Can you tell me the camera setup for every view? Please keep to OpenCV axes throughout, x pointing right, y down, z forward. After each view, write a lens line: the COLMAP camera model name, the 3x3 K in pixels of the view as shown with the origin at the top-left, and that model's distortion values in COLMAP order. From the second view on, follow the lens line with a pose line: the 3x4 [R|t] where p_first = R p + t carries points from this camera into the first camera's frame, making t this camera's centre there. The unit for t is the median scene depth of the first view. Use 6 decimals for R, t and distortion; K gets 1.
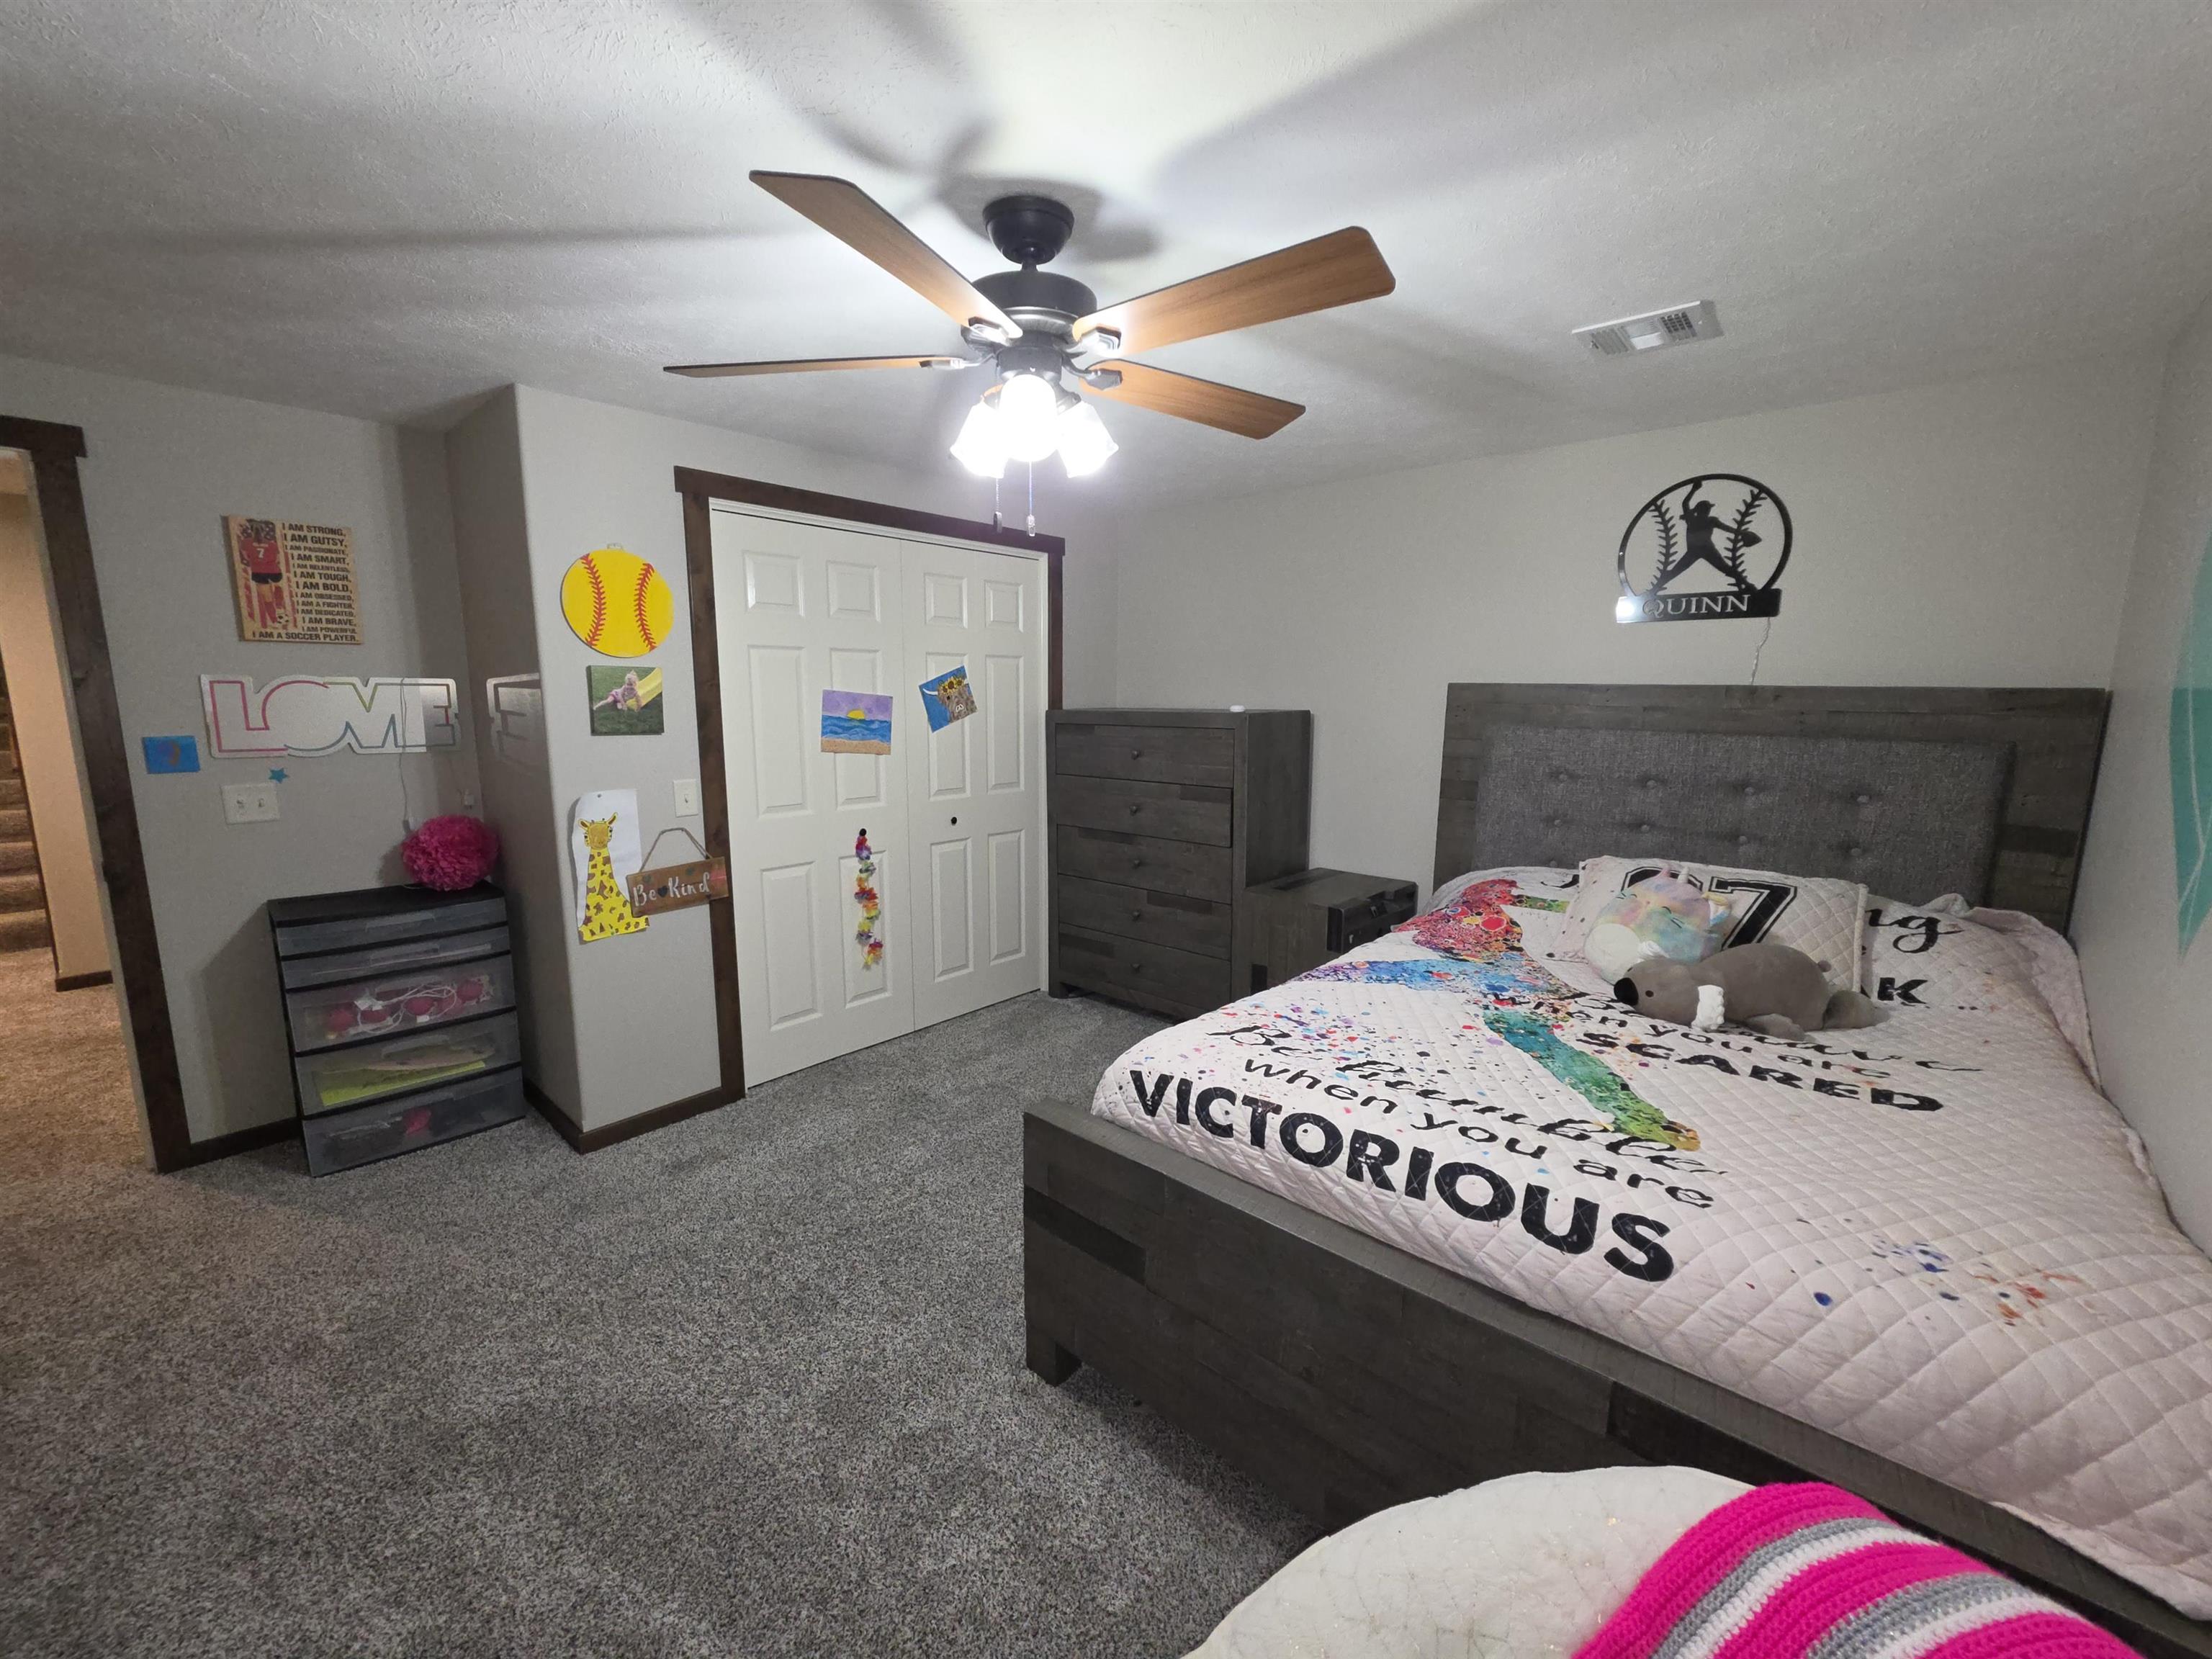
lens RADIAL K [[891.3, 0, 1108.9], [0, 891.3, 829.6], [0, 0, 1]] dist [-0.003624, 0.000410]
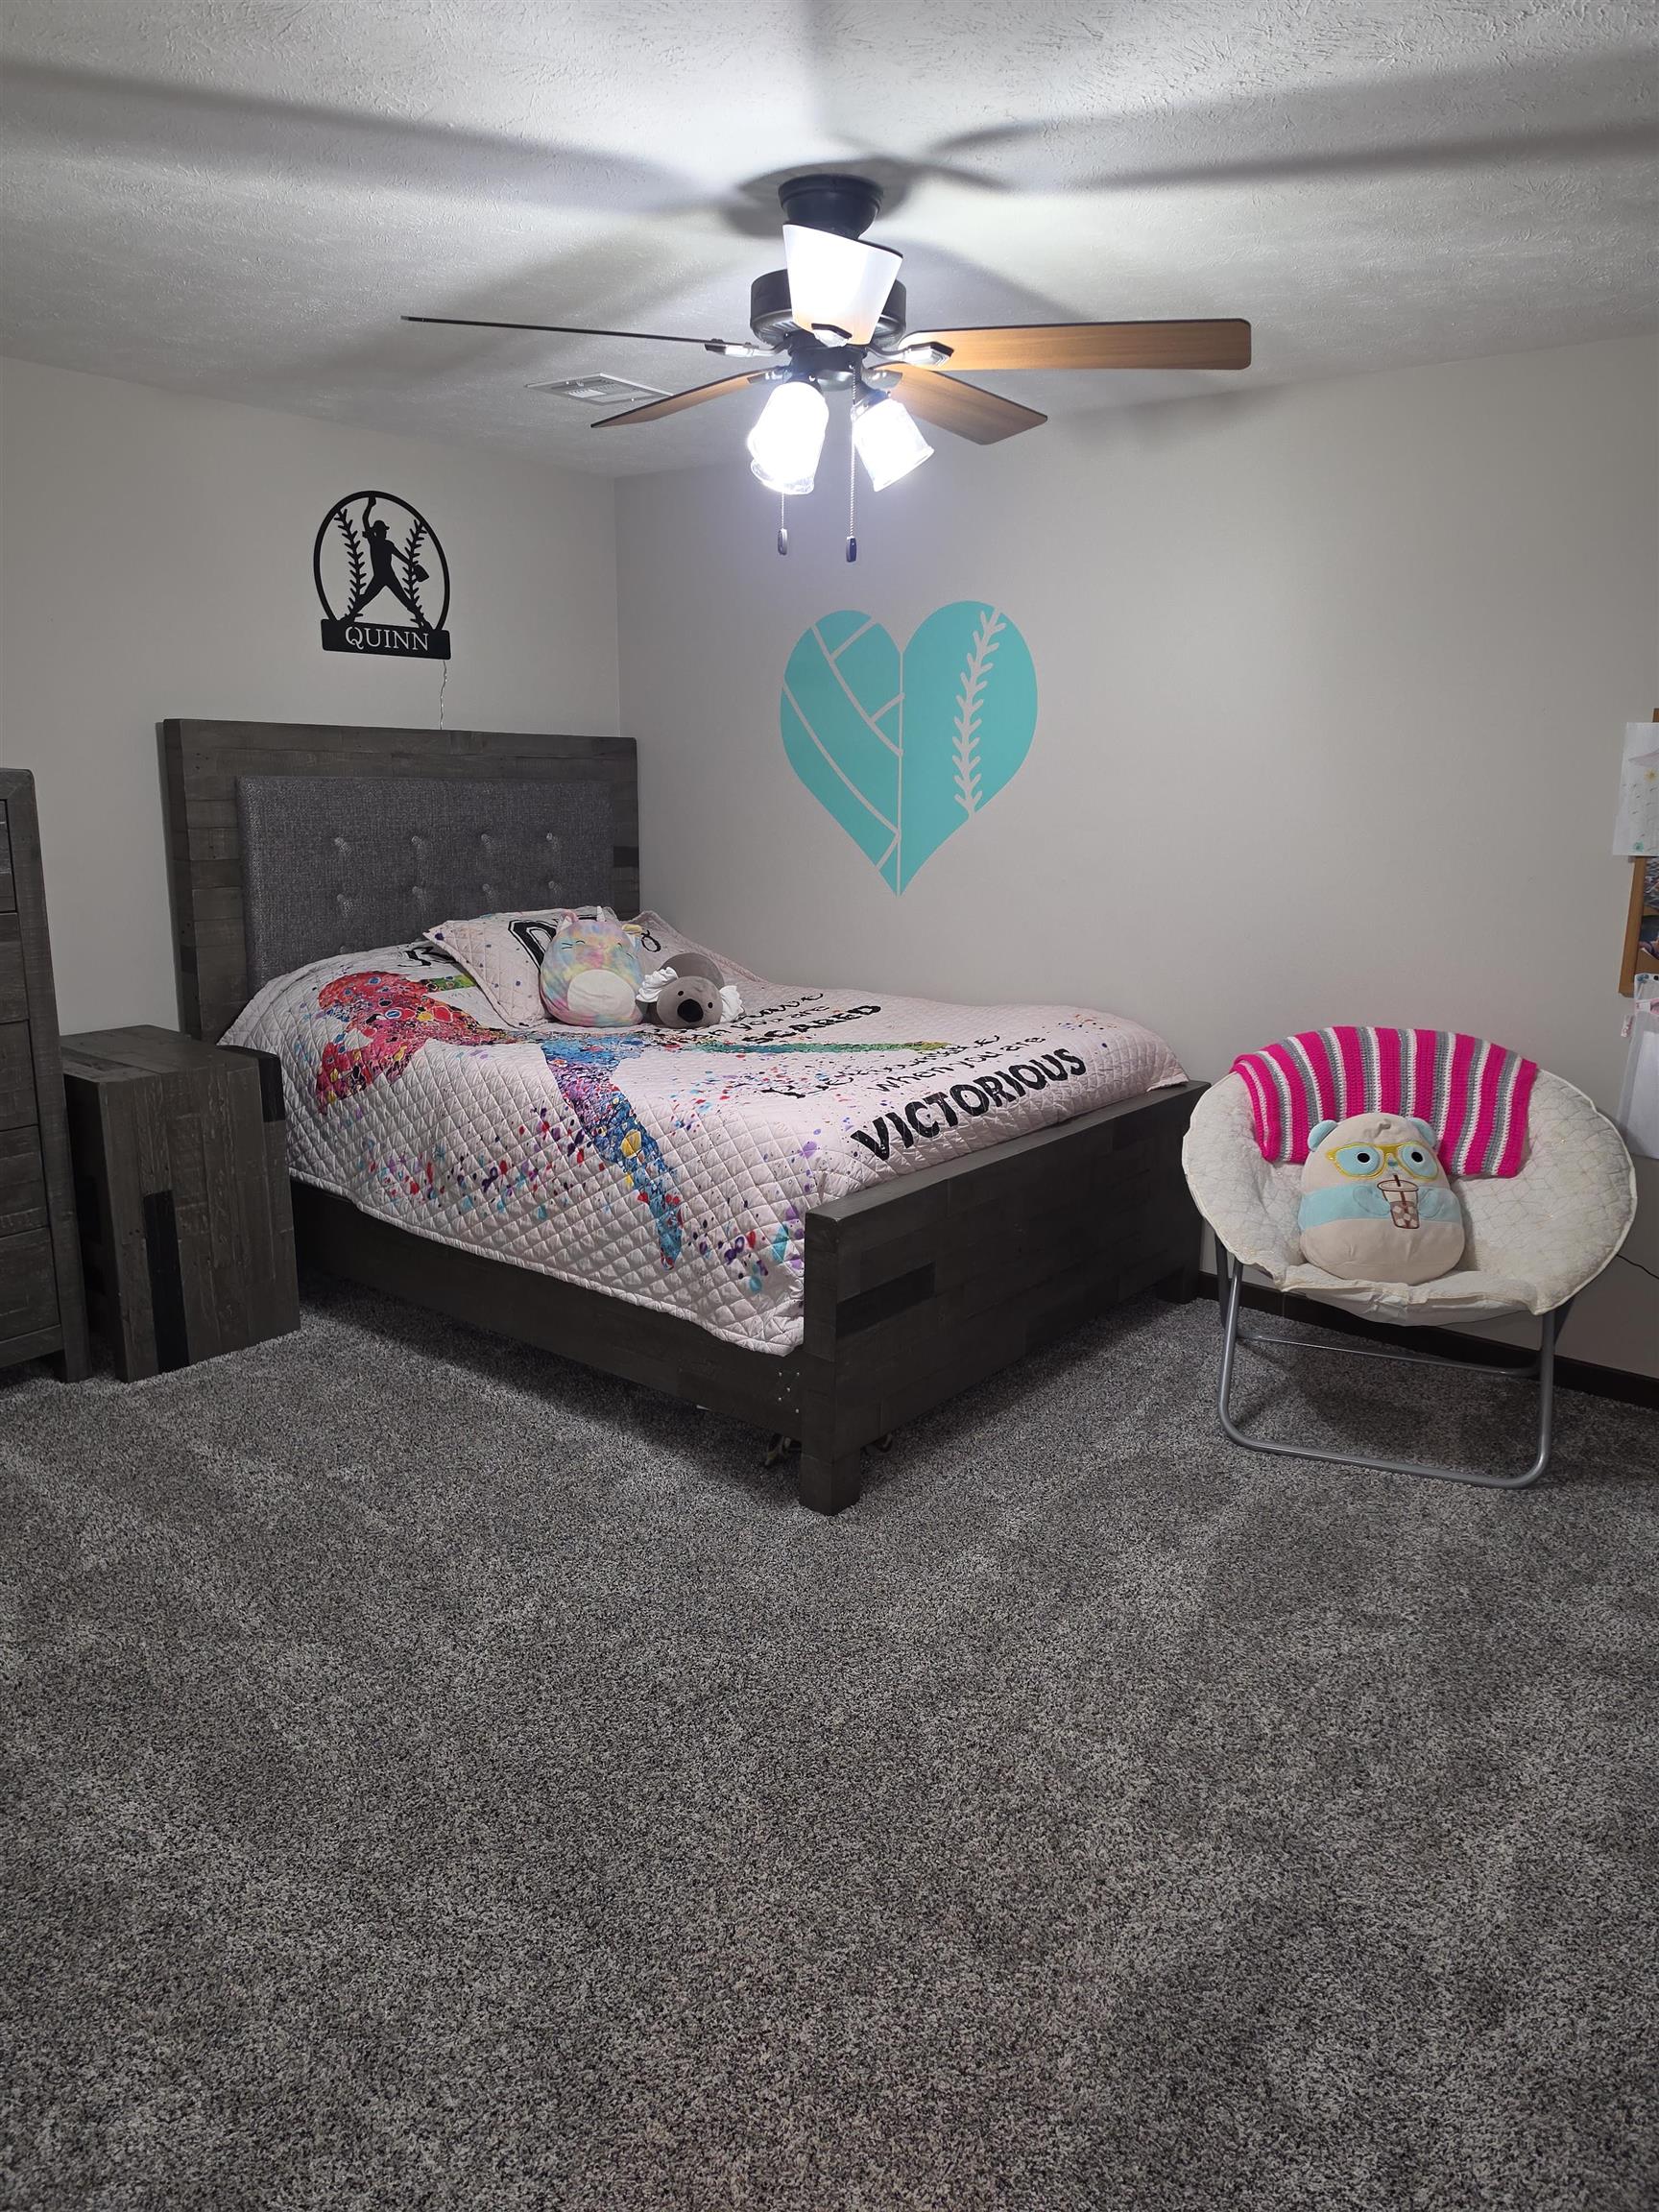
lens RADIAL K [[1512.4, 0, 812.8], [0, 1512.4, 1108.6], [0, 0, 1]] dist [0.103583, -0.141375]
pose [[-0.044752, -0.239961, 0.969751, -1.069881], [0.137487, 0.960007, 0.243894, -0.119674], [-0.989492, 0.144243, -0.009971, 0.694959]]
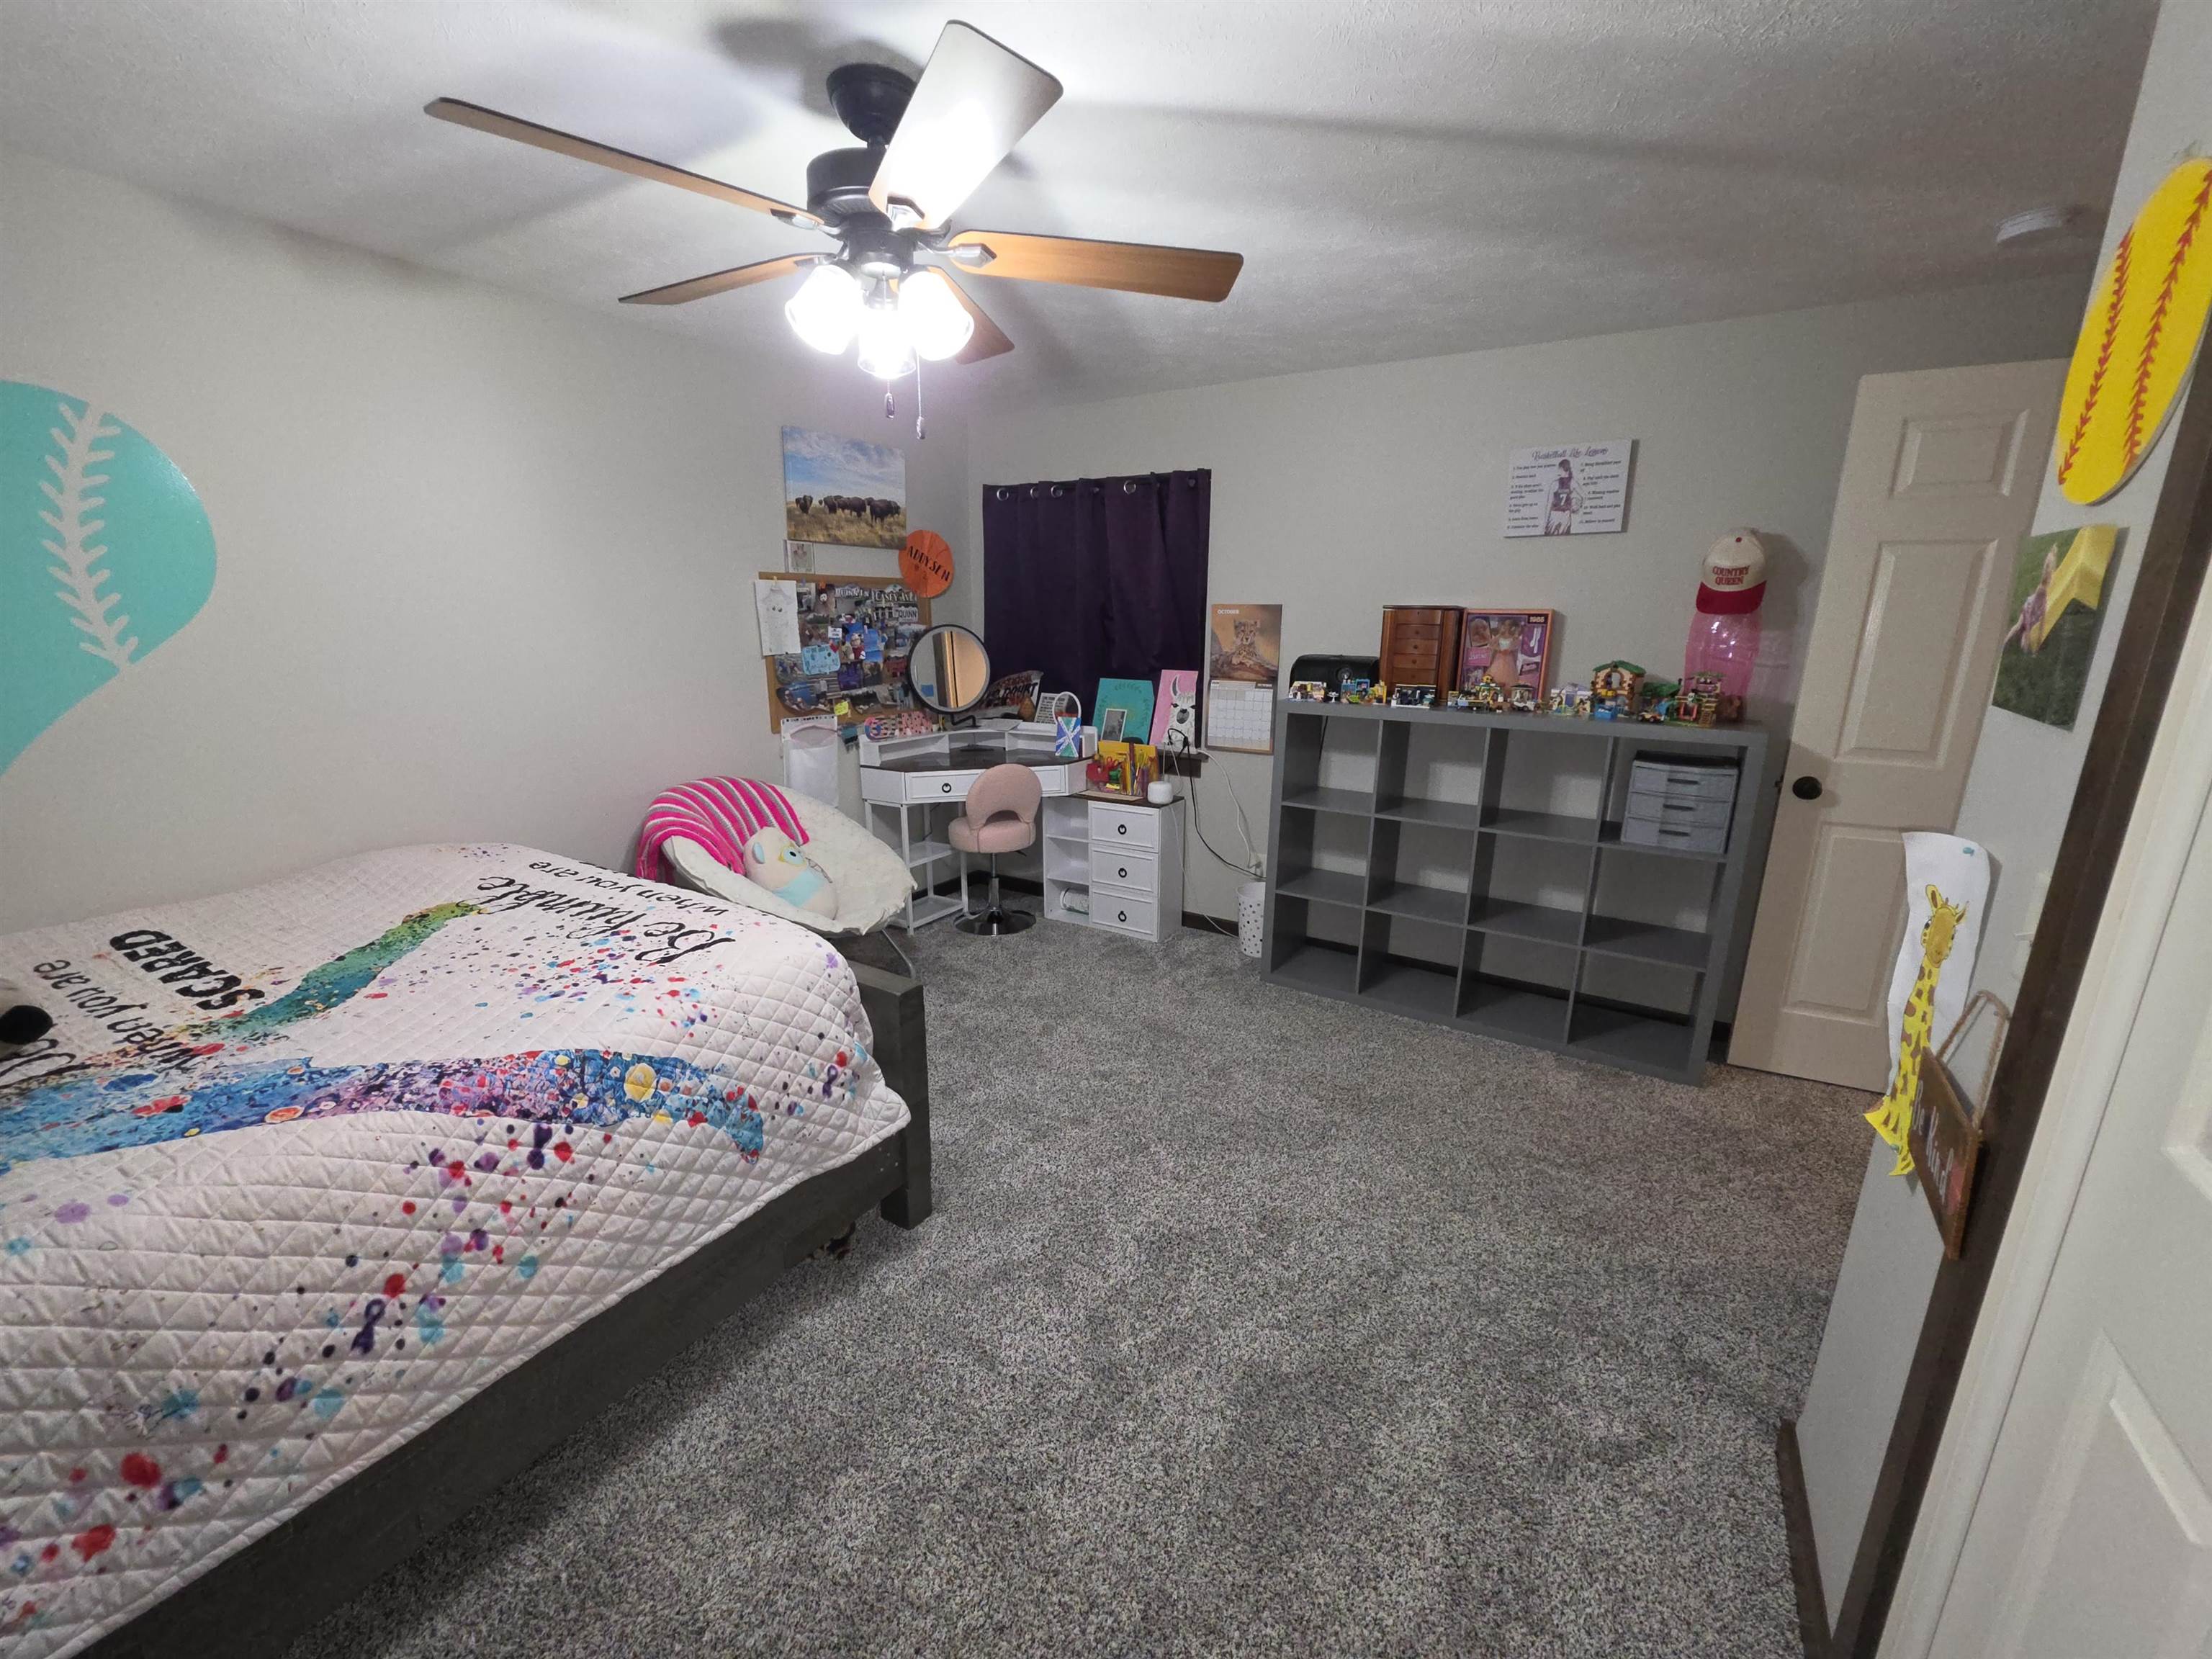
lens RADIAL K [[891.3, 0, 1108.9], [0, 891.3, 829.6], [0, 0, 1]] dist [-0.003624, 0.000410]
pose [[-0.985841, 0.017404, -0.166779, -0.100449], [-0.048511, 0.922467, 0.383016, -0.203474], [0.160514, 0.385683, -0.908561, 1.339559]]
